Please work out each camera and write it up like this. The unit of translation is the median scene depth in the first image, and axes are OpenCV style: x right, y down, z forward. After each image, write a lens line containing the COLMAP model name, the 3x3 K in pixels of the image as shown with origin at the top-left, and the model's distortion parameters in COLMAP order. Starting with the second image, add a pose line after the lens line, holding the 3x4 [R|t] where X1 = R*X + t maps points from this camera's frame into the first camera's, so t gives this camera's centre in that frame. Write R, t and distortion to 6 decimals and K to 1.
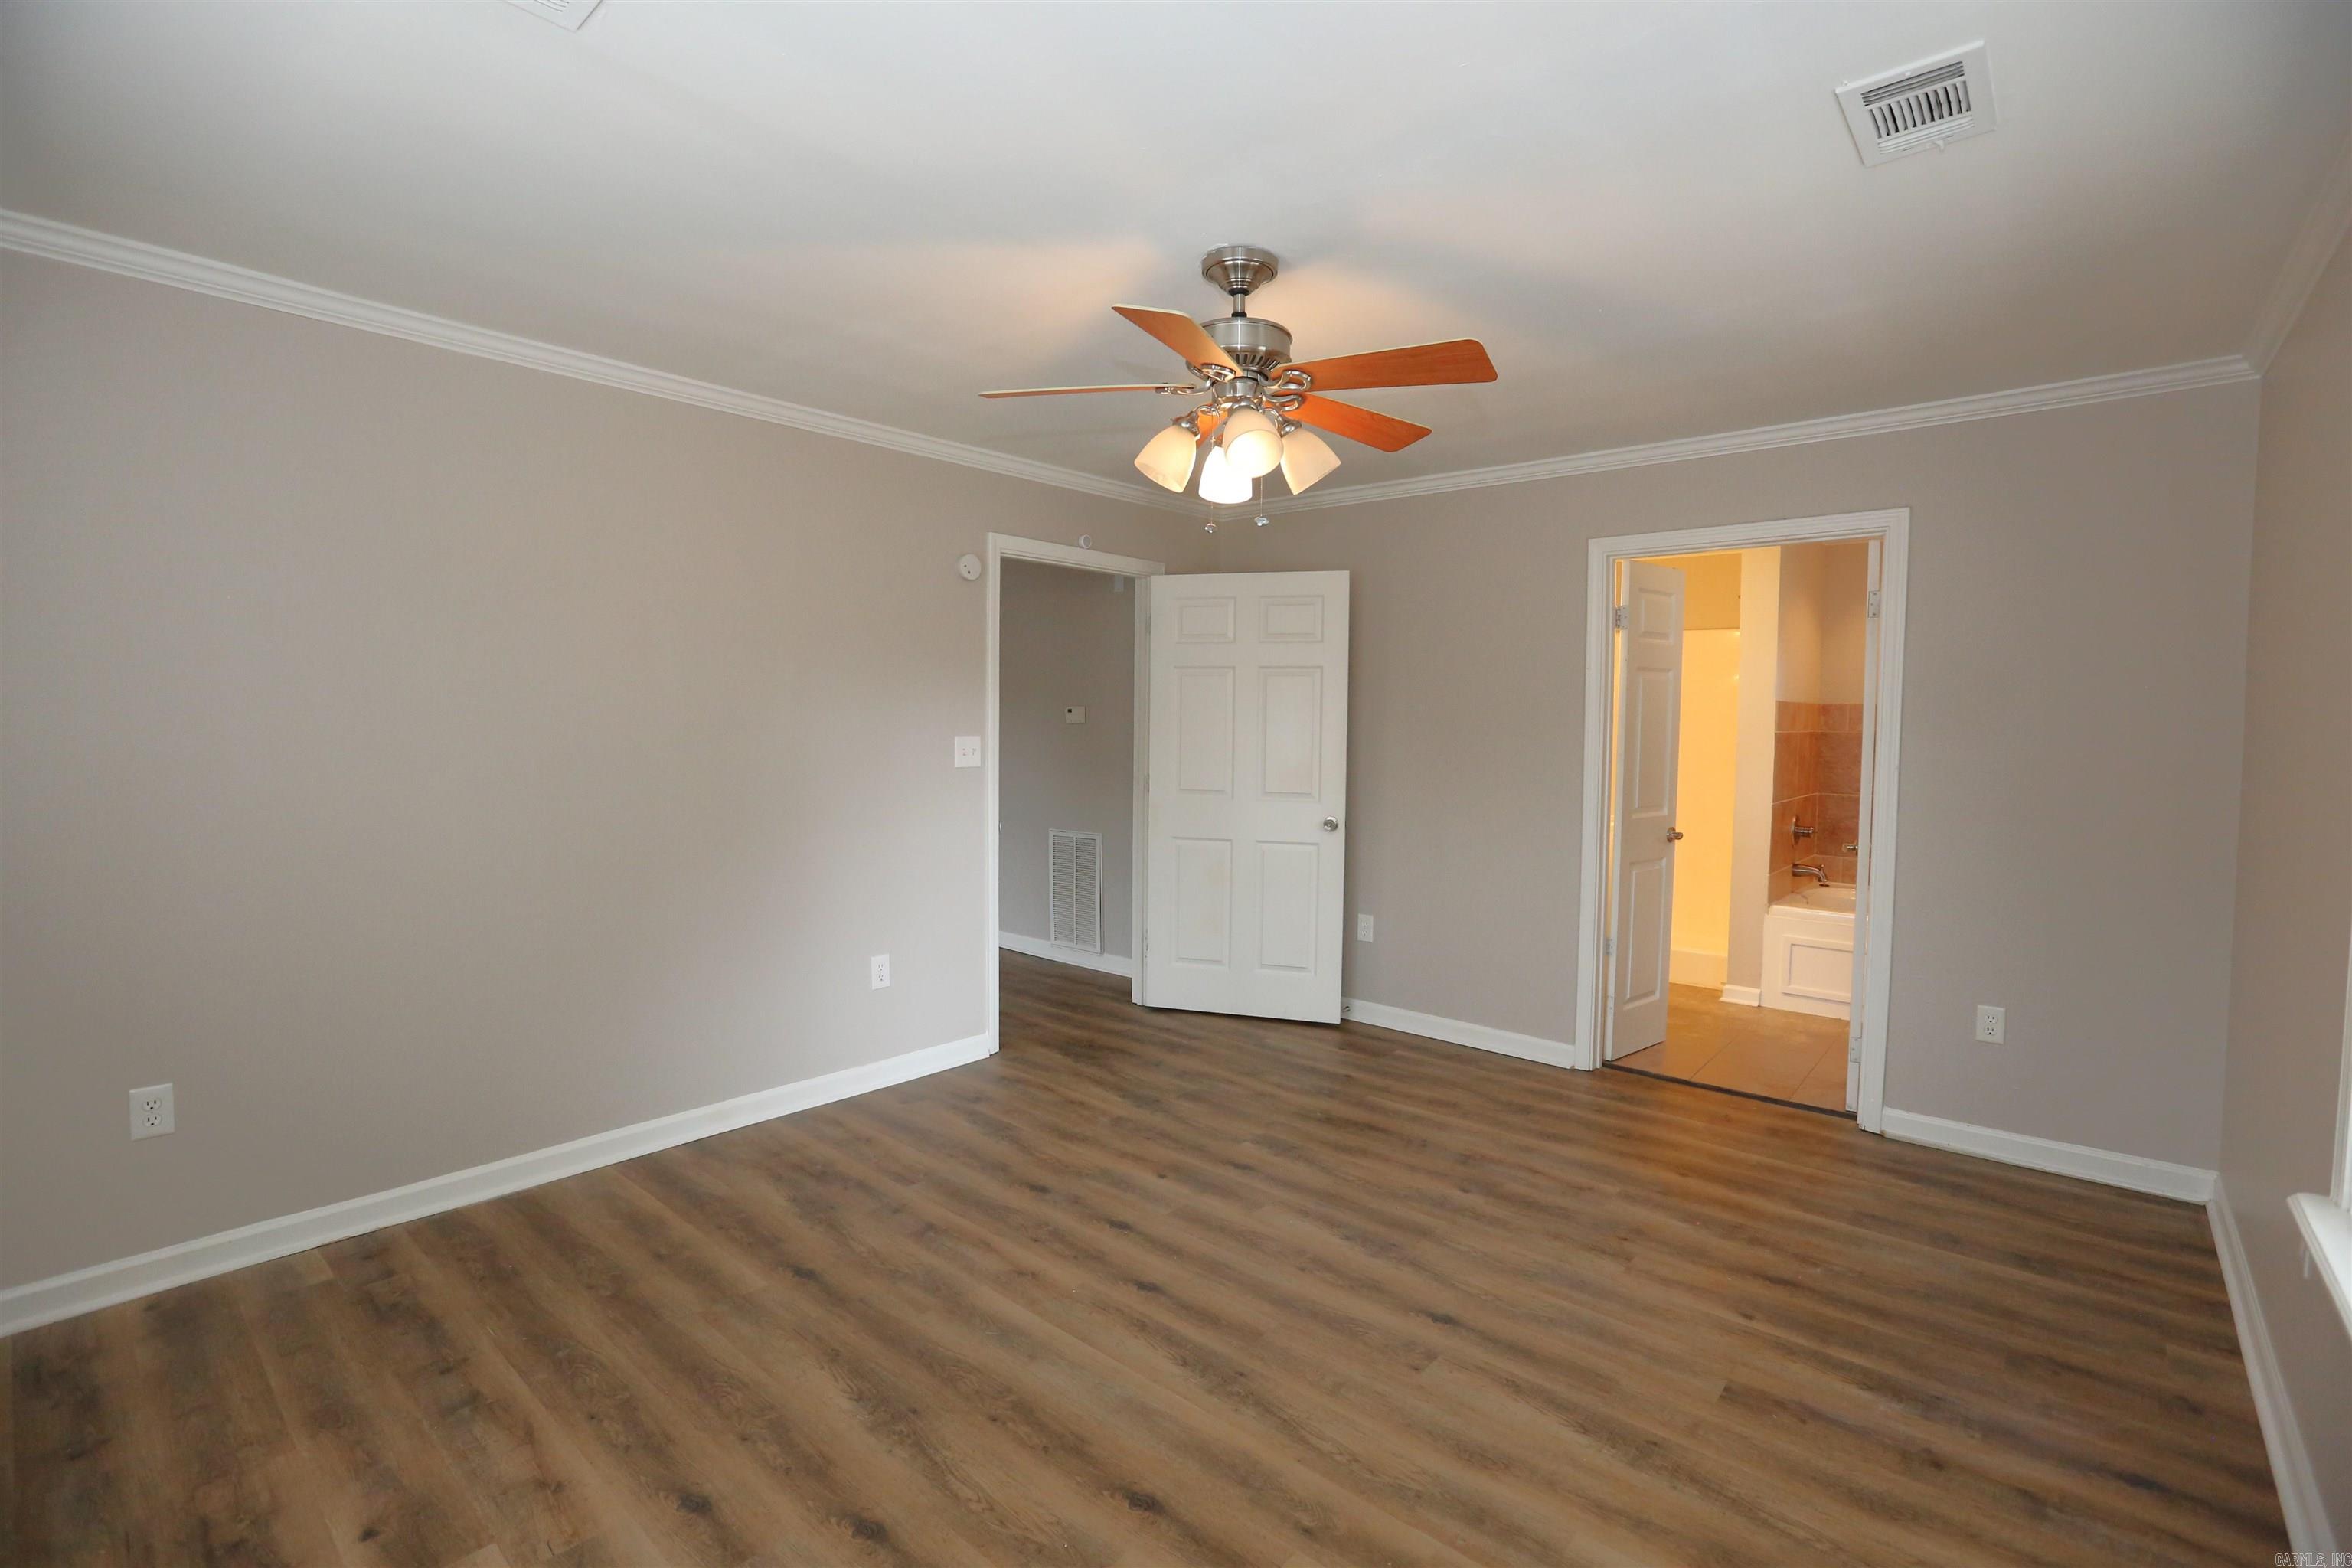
lens RADIAL K [[1061.8, 0, 1169.6], [0, 1061.8, 773.7], [0, 0, 1]] dist [-0.059459, 0.021051]
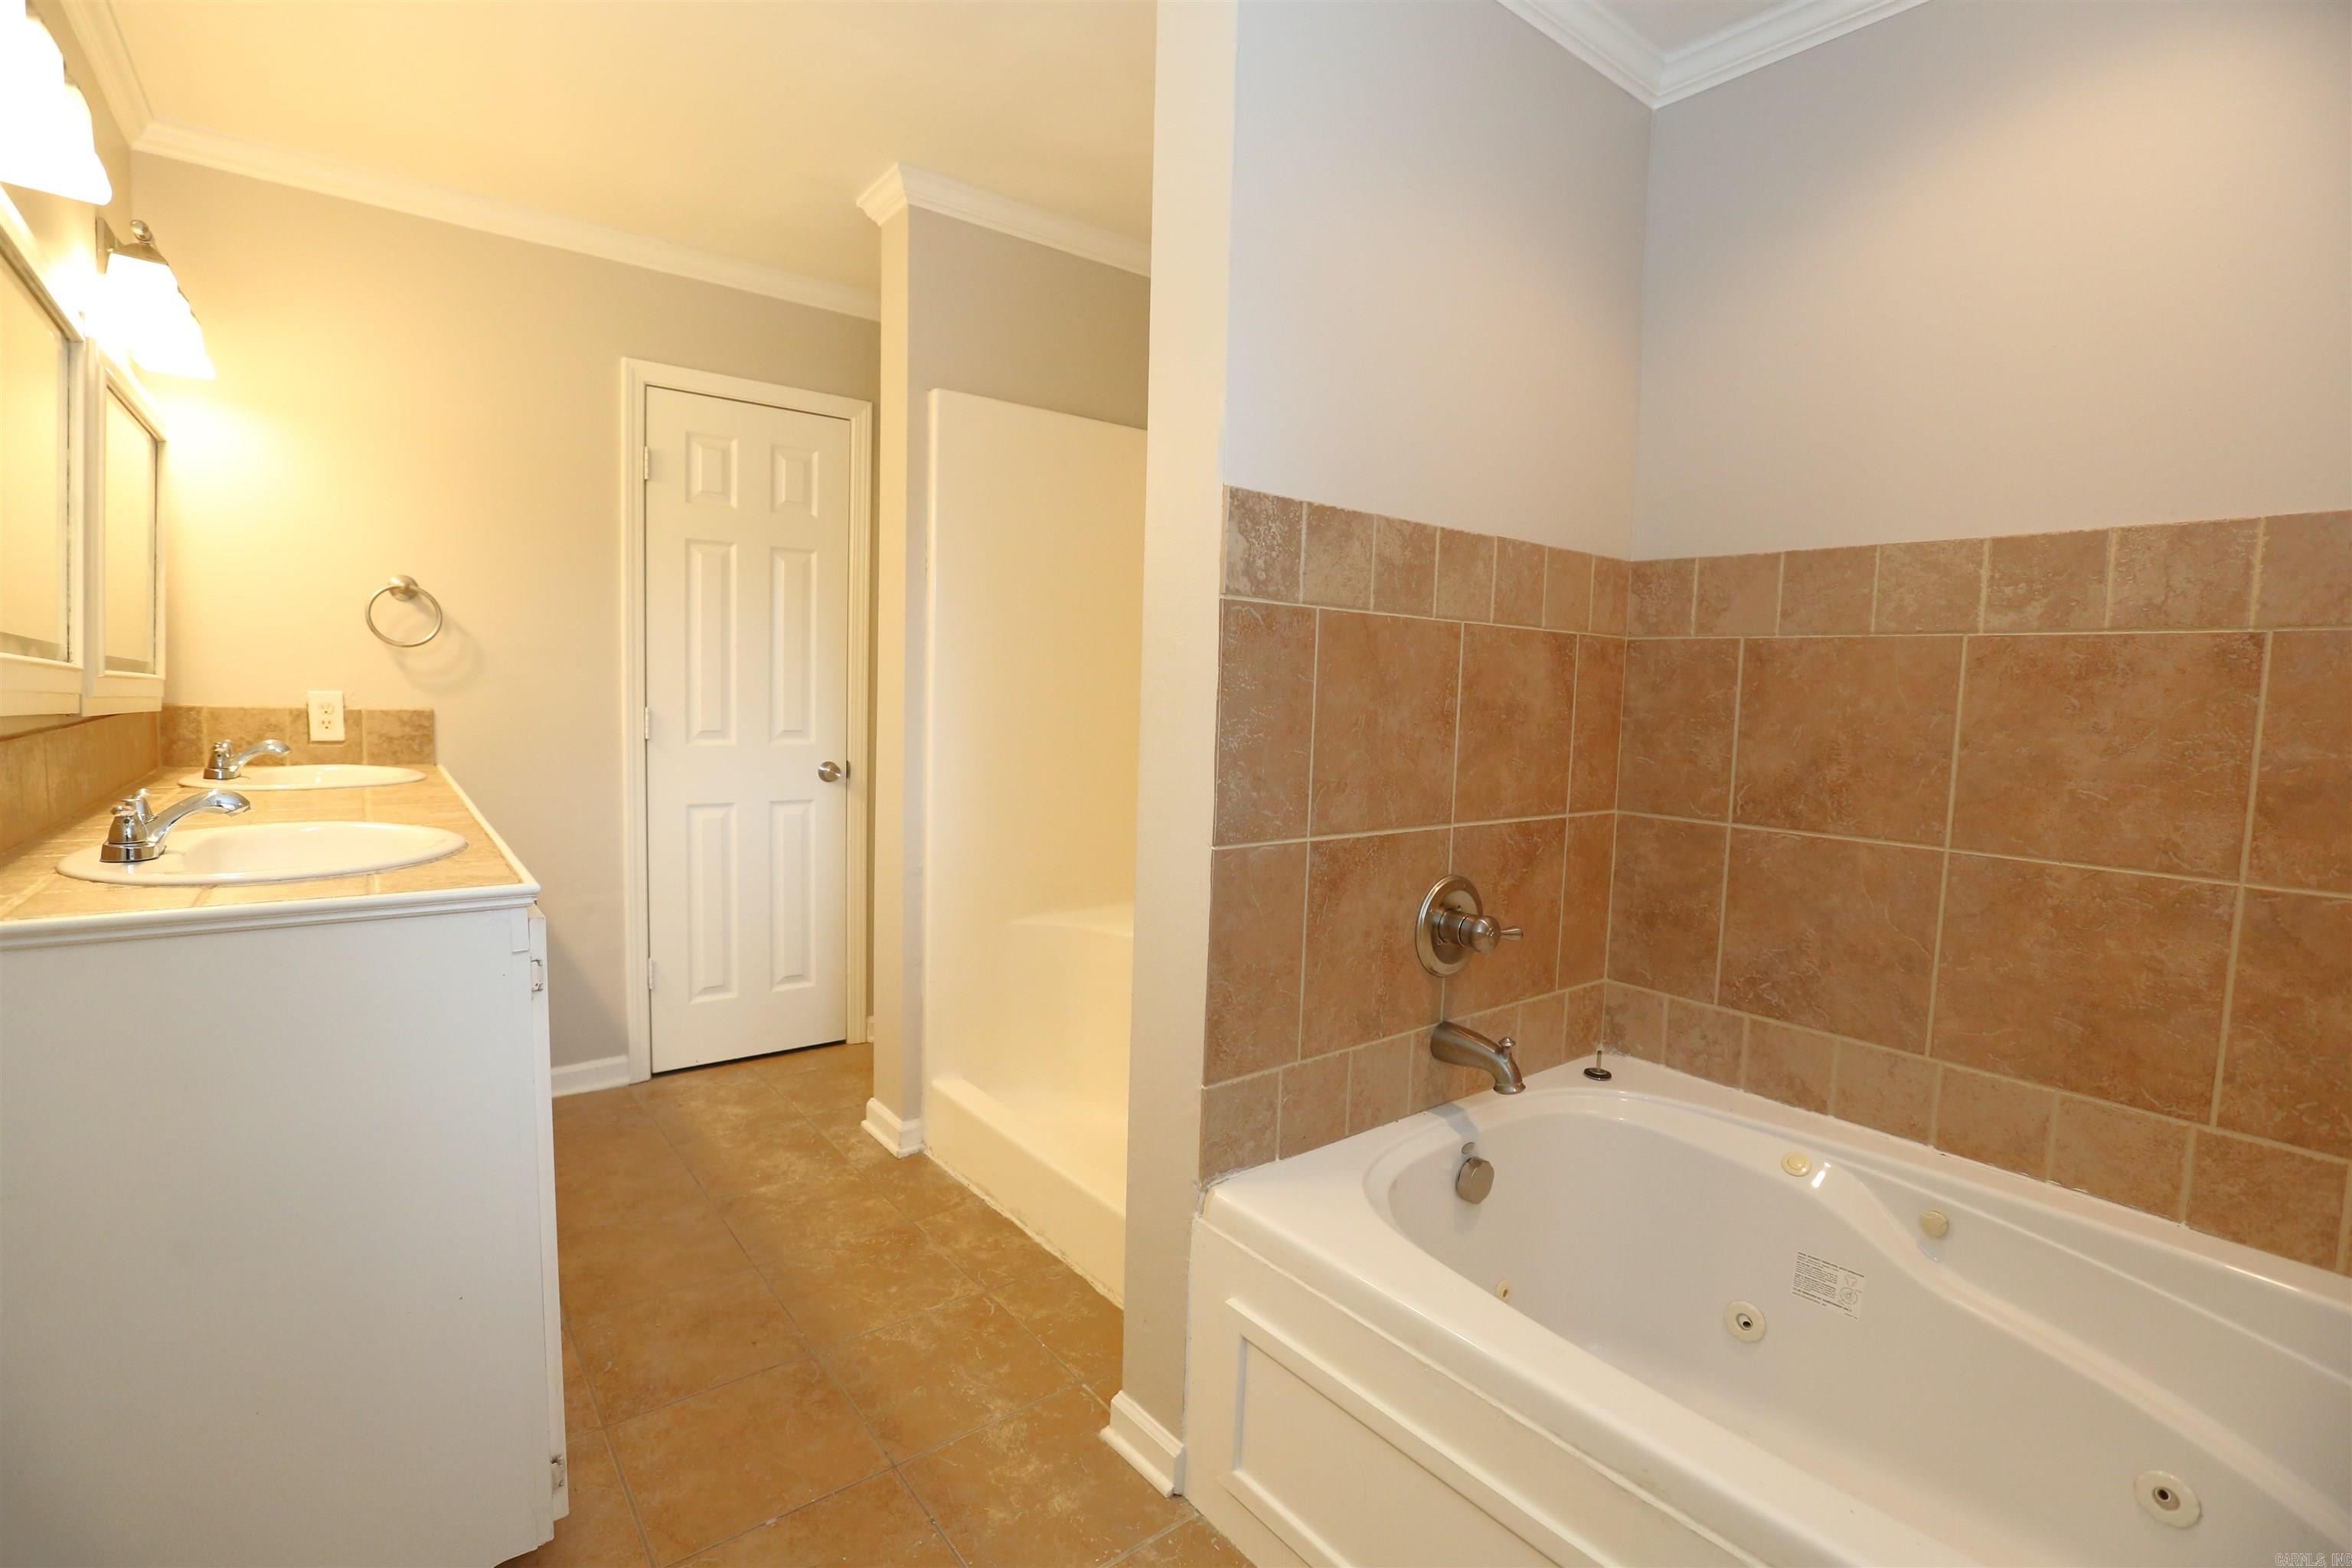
lens RADIAL K [[1067.0, 0, 1165.2], [0, 1067.0, 778.3], [0, 0, 1]] dist [-0.062285, 0.028809]
pose [[0.981292, 0.034033, -0.189496, 1.060805], [-0.028102, 0.999030, 0.033899, -0.000279], [0.190466, -0.027940, 0.981296, 1.207159]]
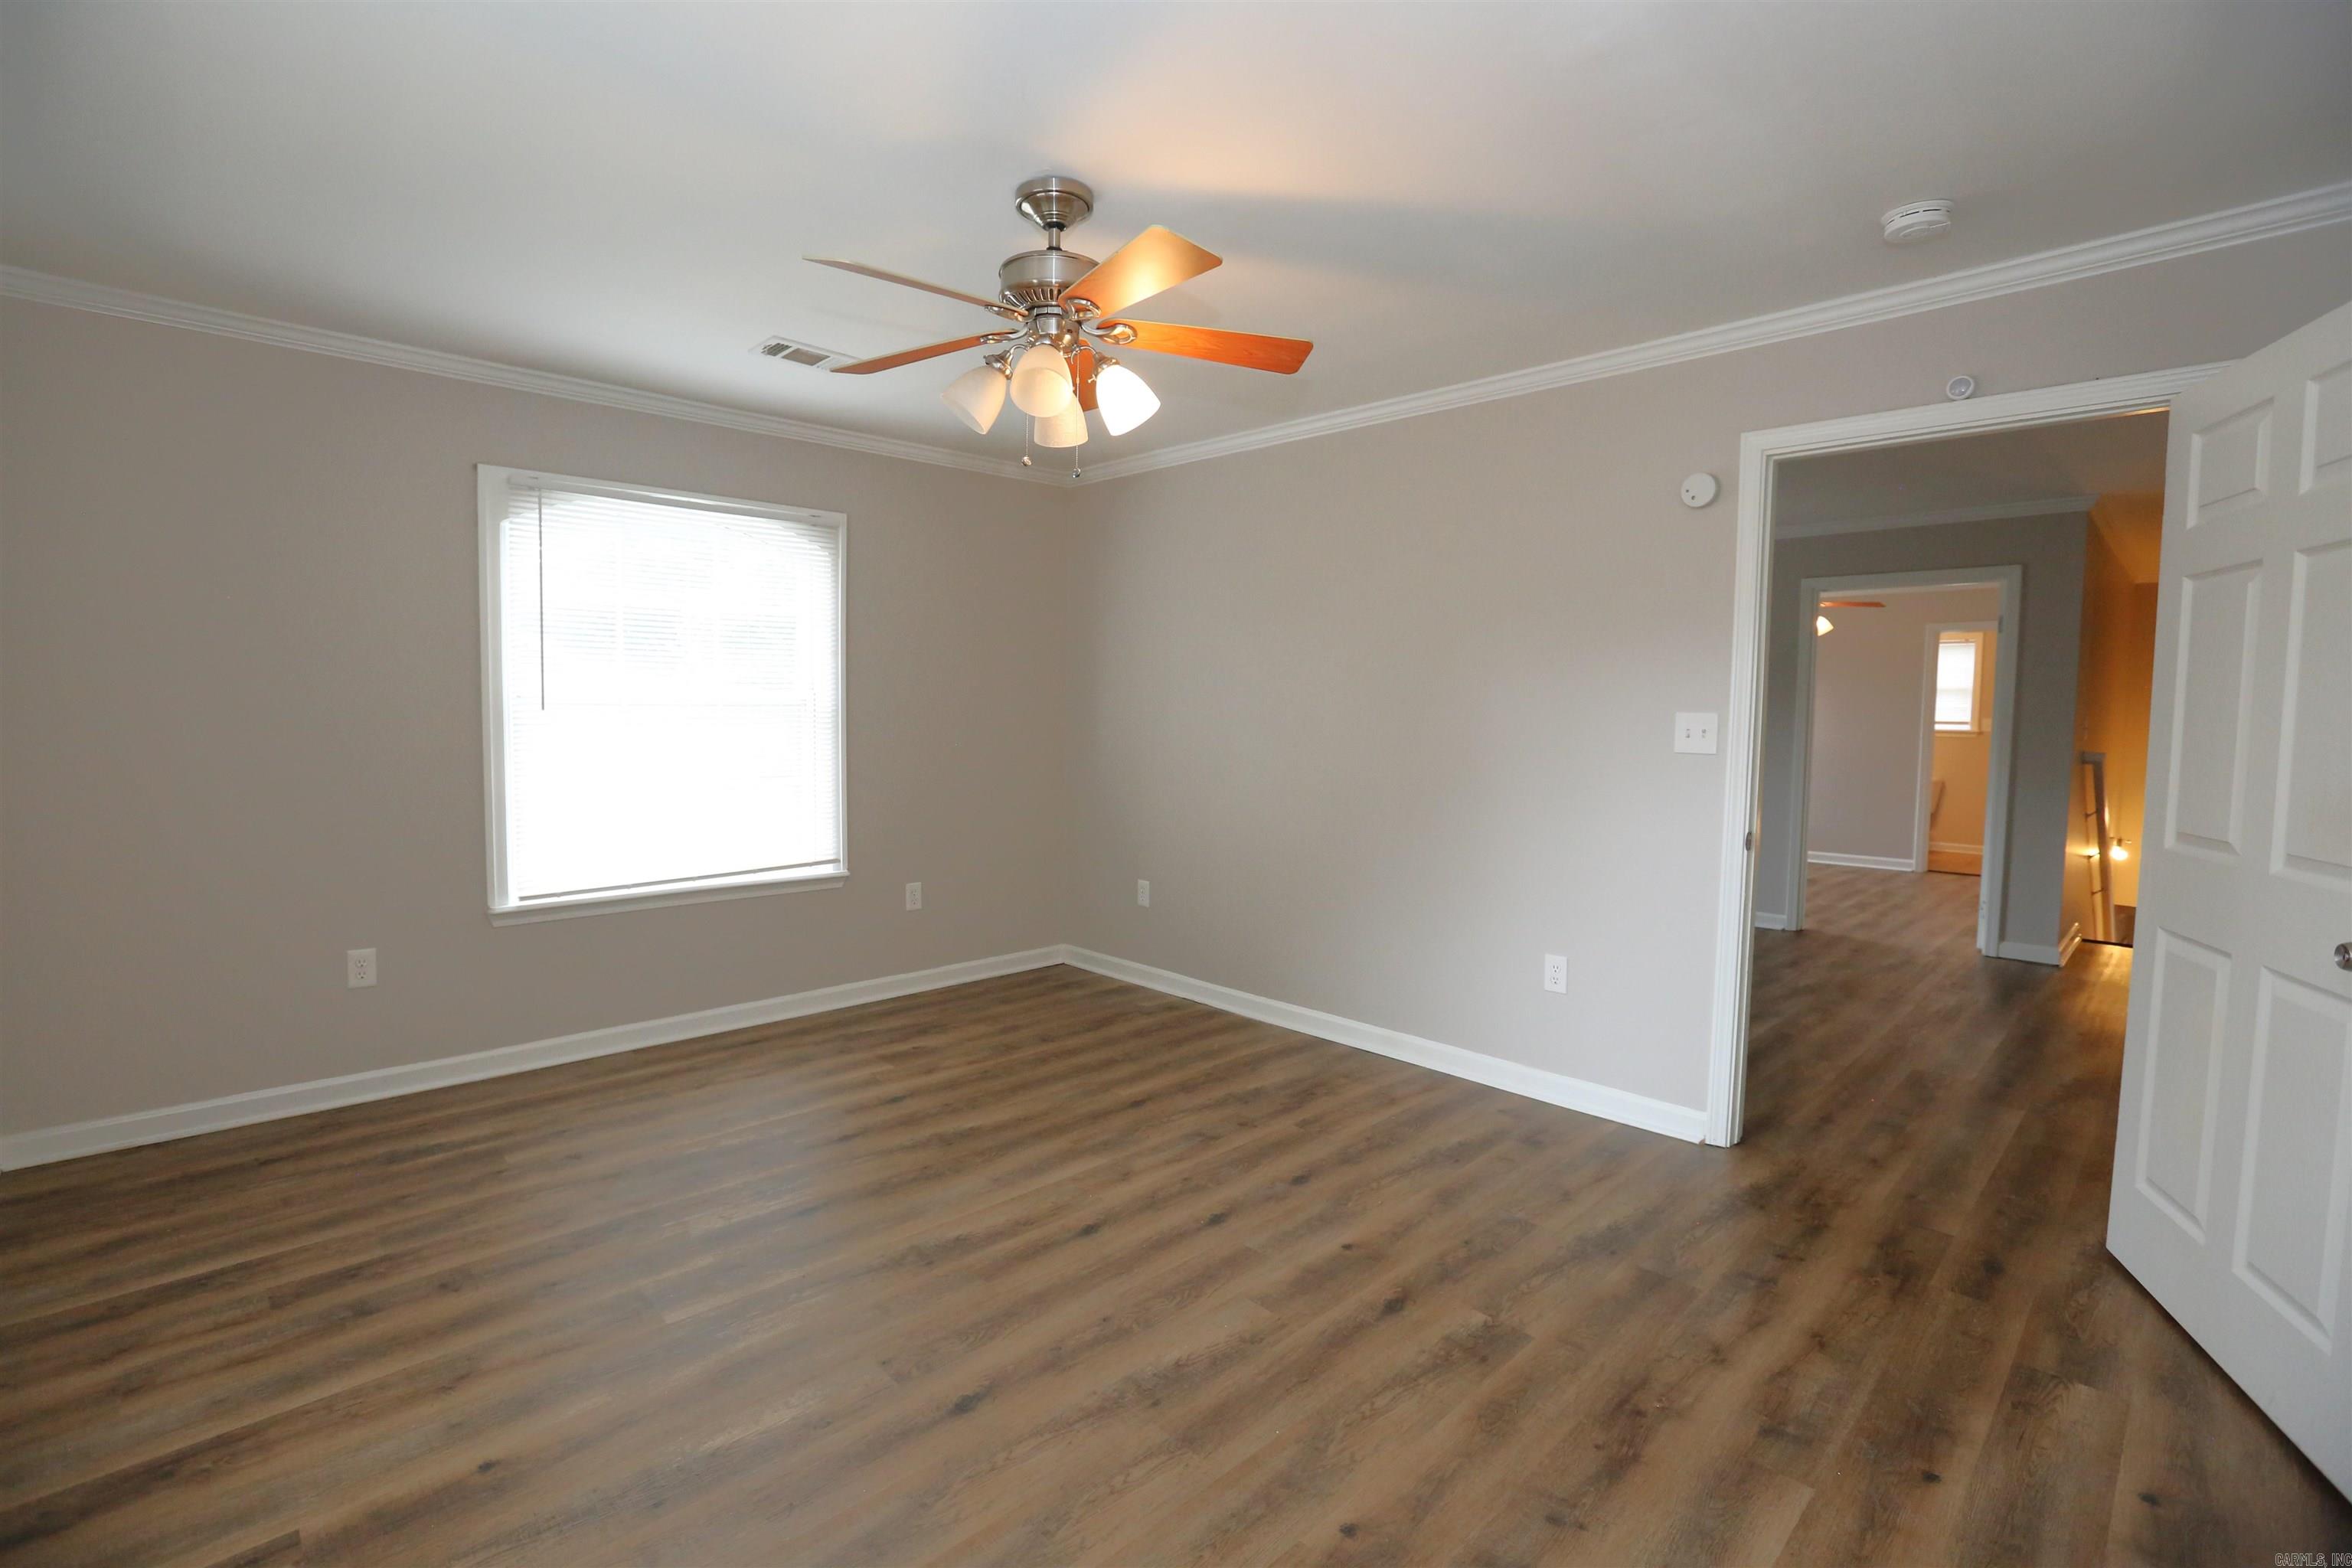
lens RADIAL K [[1061.8, 0, 1169.6], [0, 1061.8, 773.7], [0, 0, 1]] dist [-0.059459, 0.021051]
pose [[-0.078295, 0.048538, -0.995748, 0.845352], [-0.064370, 0.996484, 0.053635, -0.010993], [0.994850, 0.068296, -0.074896, 0.977343]]
